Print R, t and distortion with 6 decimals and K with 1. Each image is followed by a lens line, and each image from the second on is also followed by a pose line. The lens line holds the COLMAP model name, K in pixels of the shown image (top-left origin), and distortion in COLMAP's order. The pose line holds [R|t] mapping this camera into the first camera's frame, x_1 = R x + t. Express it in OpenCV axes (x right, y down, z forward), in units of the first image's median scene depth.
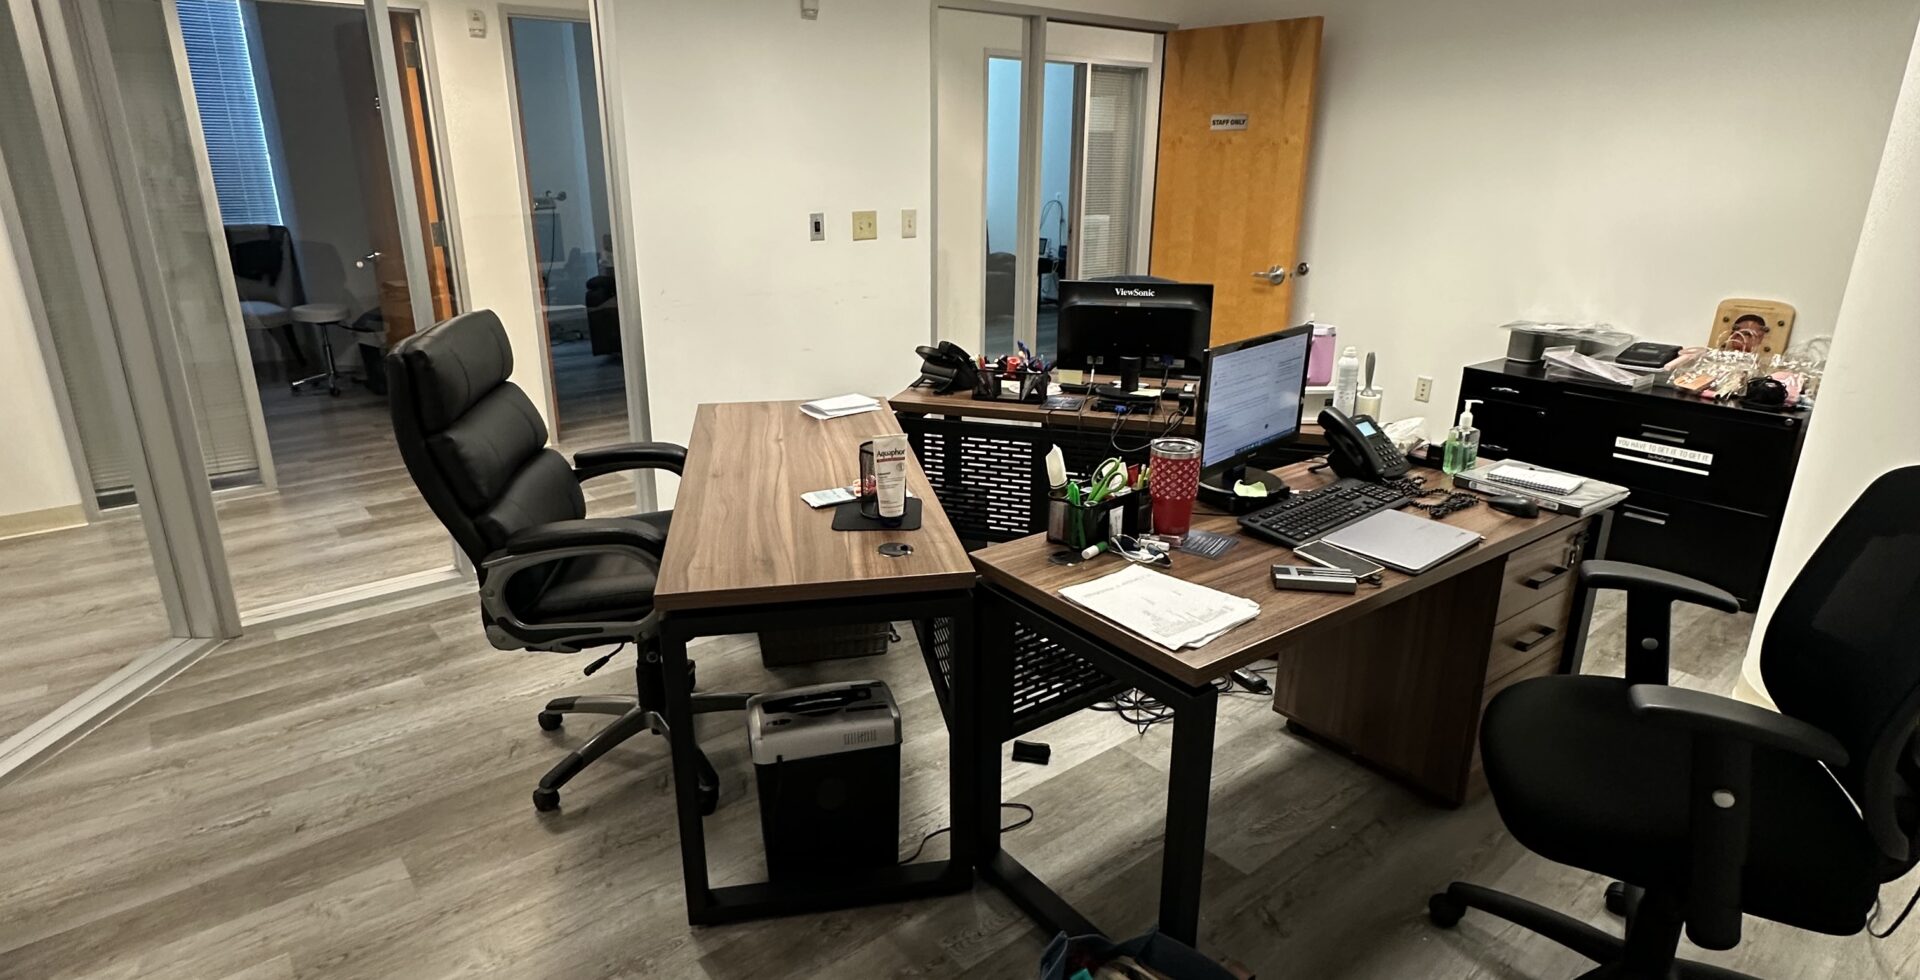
lens RADIAL K [[1019.4, 0, 960.0], [0, 1019.4, 490.0], [0, 0, 1]] dist [-0.000448, 0.000457]
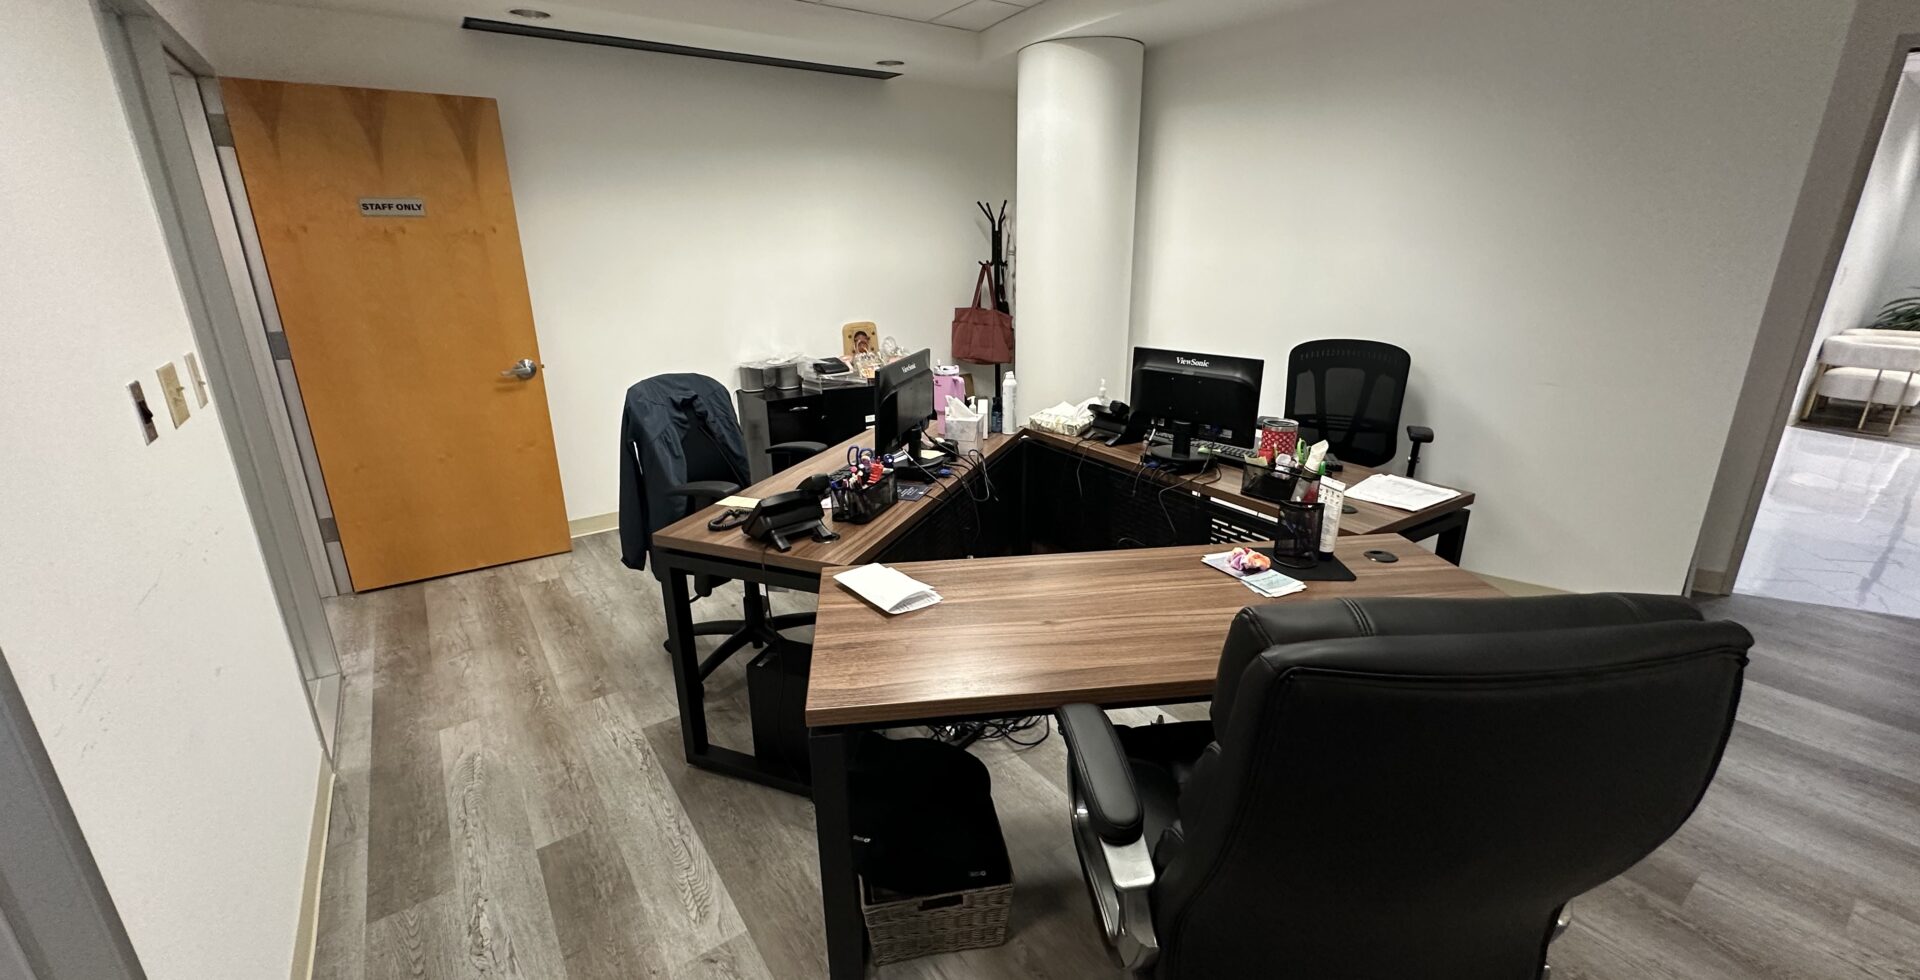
lens RADIAL K [[773.1, 0, 960.0], [0, 773.1, 490.0], [0, 0, 1]] dist [-0.000816, 0.000177]
pose [[0.079069, -0.313892, 0.946161, -0.445839], [0.331280, 0.903464, 0.272042, -0.200508], [-0.940214, 0.291934, 0.175422, 0.612766]]
